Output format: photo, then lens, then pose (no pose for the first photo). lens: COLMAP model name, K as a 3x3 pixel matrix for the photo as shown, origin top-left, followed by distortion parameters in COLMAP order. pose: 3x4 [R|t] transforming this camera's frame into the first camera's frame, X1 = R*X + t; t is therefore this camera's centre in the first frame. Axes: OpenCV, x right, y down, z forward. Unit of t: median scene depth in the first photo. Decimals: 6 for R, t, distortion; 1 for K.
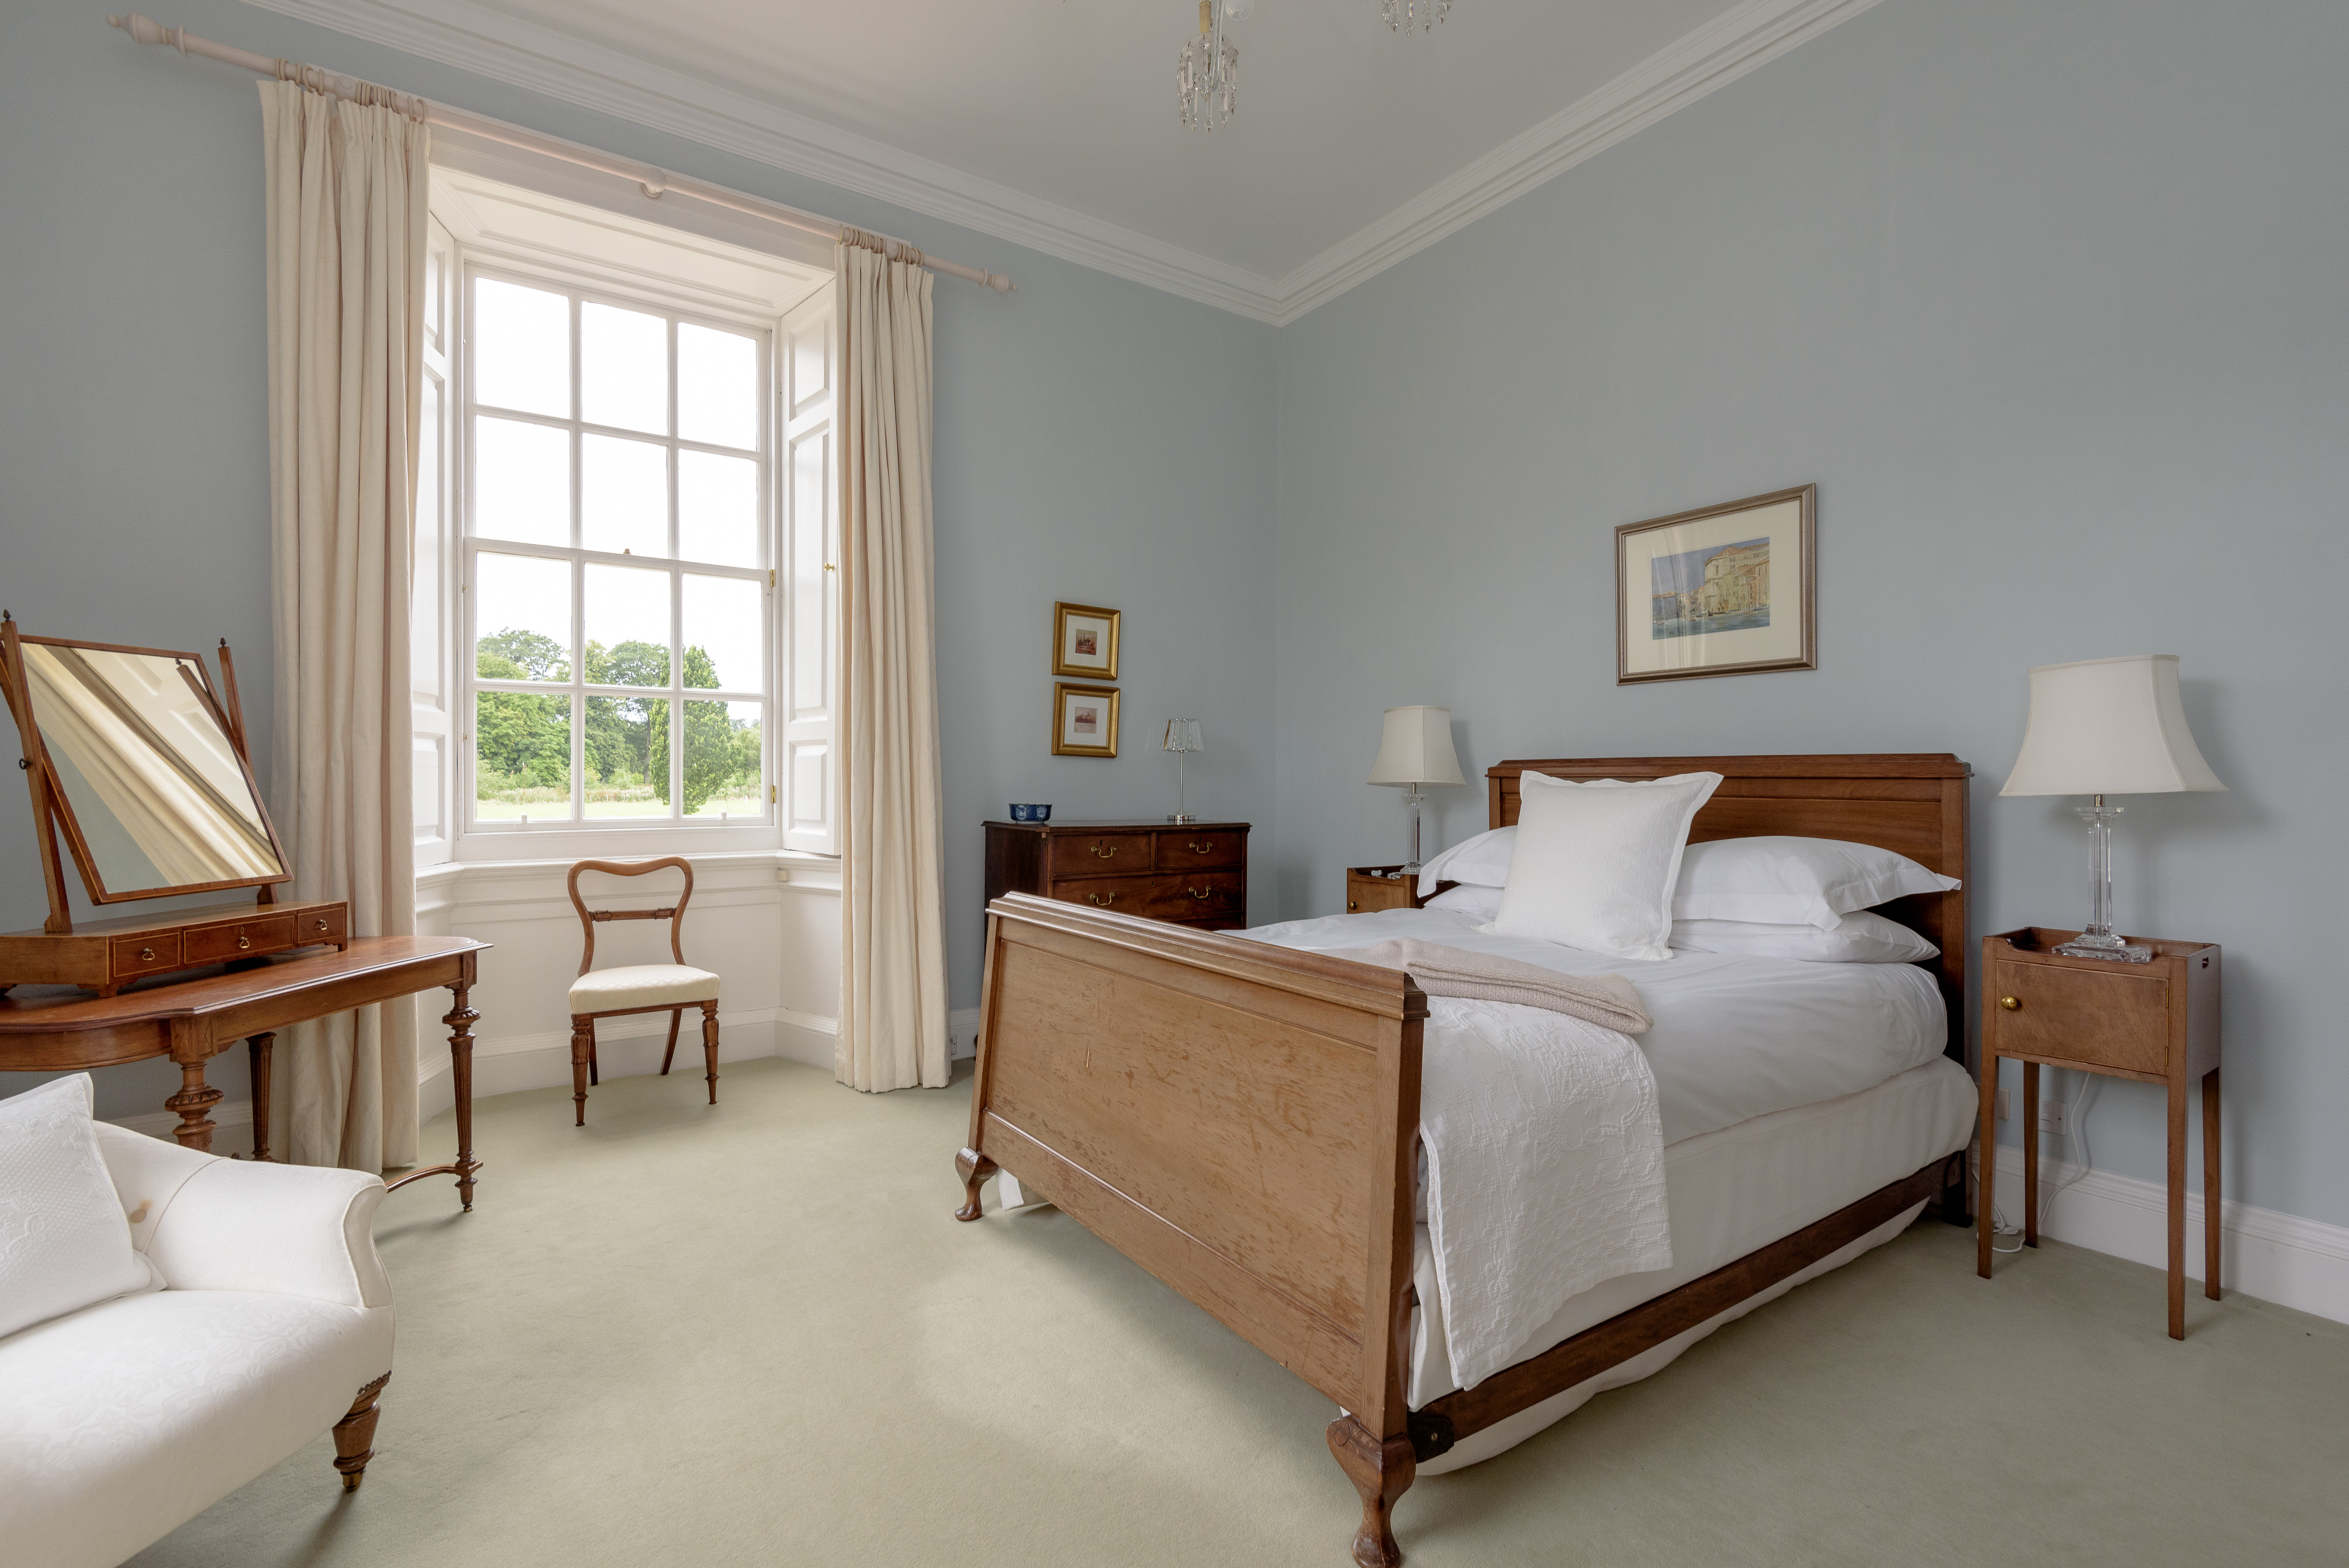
lens RADIAL K [[1067.3, 0, 1134.8], [0, 1067.3, 791.7], [0, 0, 1]] dist [0.028379, -0.004996]
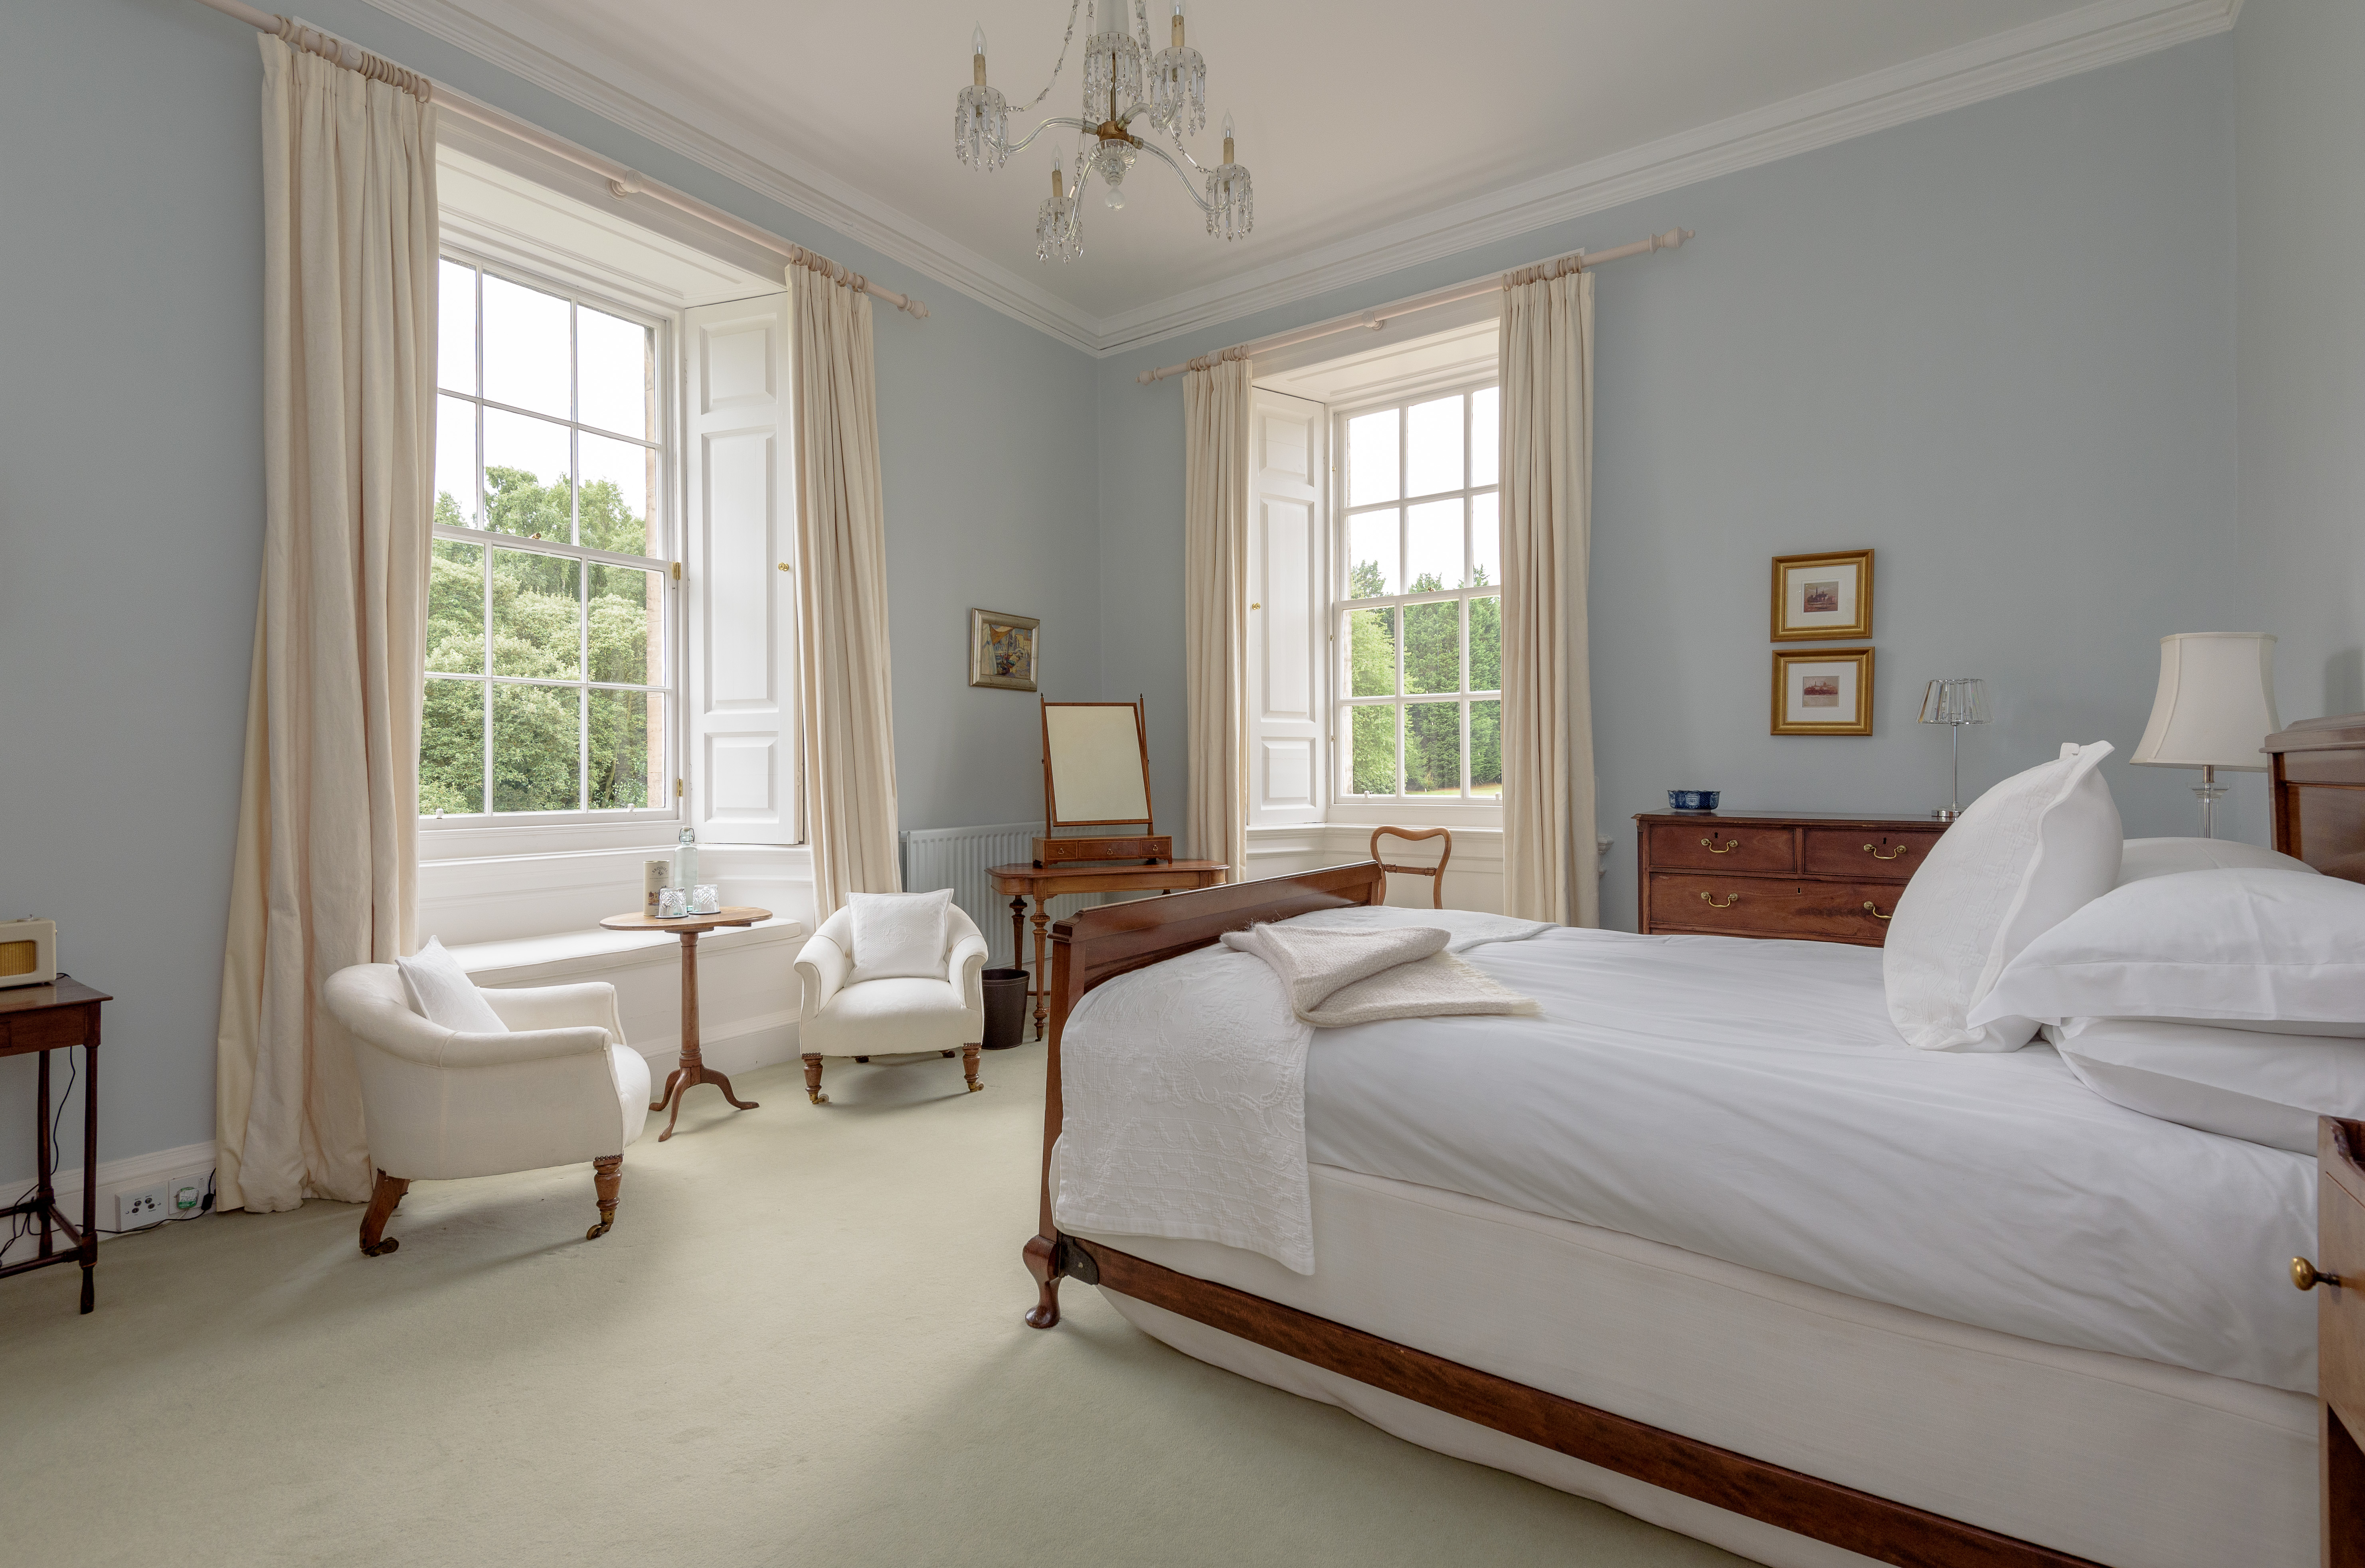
lens RADIAL K [[1074.4, 0, 1180.3], [0, 1074.4, 775.4], [0, 0, 1]] dist [0.028379, -0.004996]
pose [[0.368096, 0.001829, -0.929786, 0.616290], [-0.007936, 0.999968, -0.001174, 0.003397], [0.929754, 0.007811, 0.368098, 0.253977]]
